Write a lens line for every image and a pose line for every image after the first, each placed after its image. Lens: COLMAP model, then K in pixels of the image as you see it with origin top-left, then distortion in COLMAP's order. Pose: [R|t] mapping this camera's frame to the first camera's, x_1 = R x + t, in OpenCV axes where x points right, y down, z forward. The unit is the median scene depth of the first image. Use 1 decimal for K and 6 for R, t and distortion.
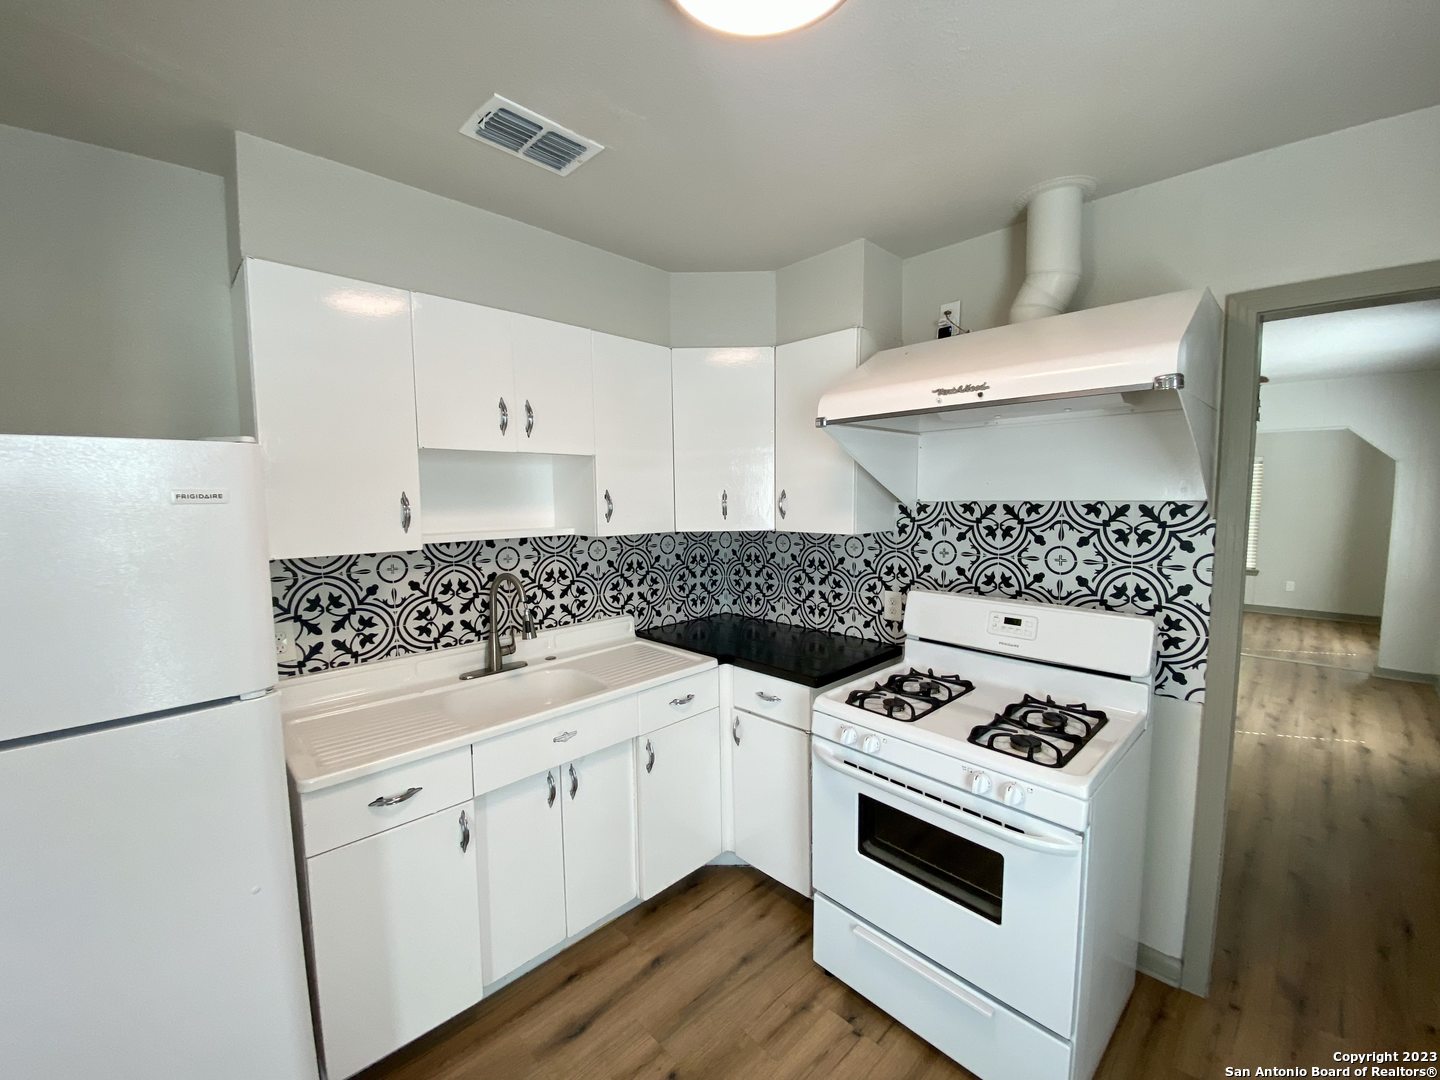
lens RADIAL K [[573.7, 0, 722.6], [0, 573.7, 544.4], [0, 0, 1]] dist [0.031136, -0.018633]
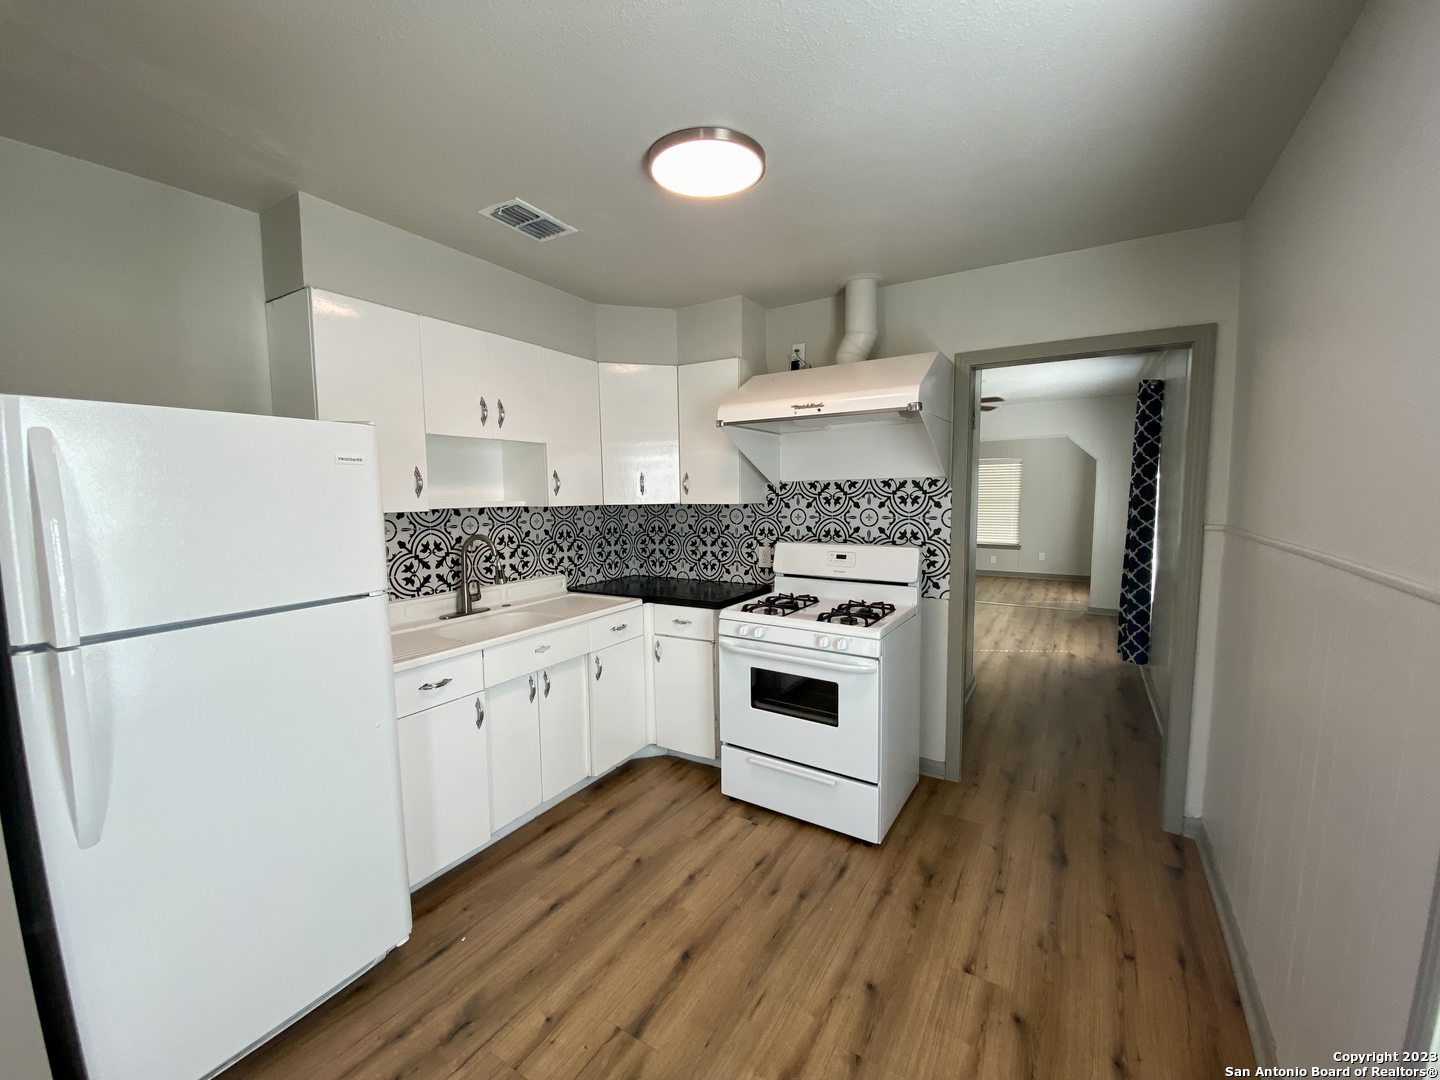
lens RADIAL K [[573.2, 0, 720.0], [0, 573.2, 540.0], [0, 0, 1]] dist [0.065437, -0.000061]
pose [[0.970435, -0.021631, 0.240392, -0.158062], [0.023725, 0.999702, -0.005821, 0.078993], [-0.240194, 0.011353, 0.970658, -0.357308]]
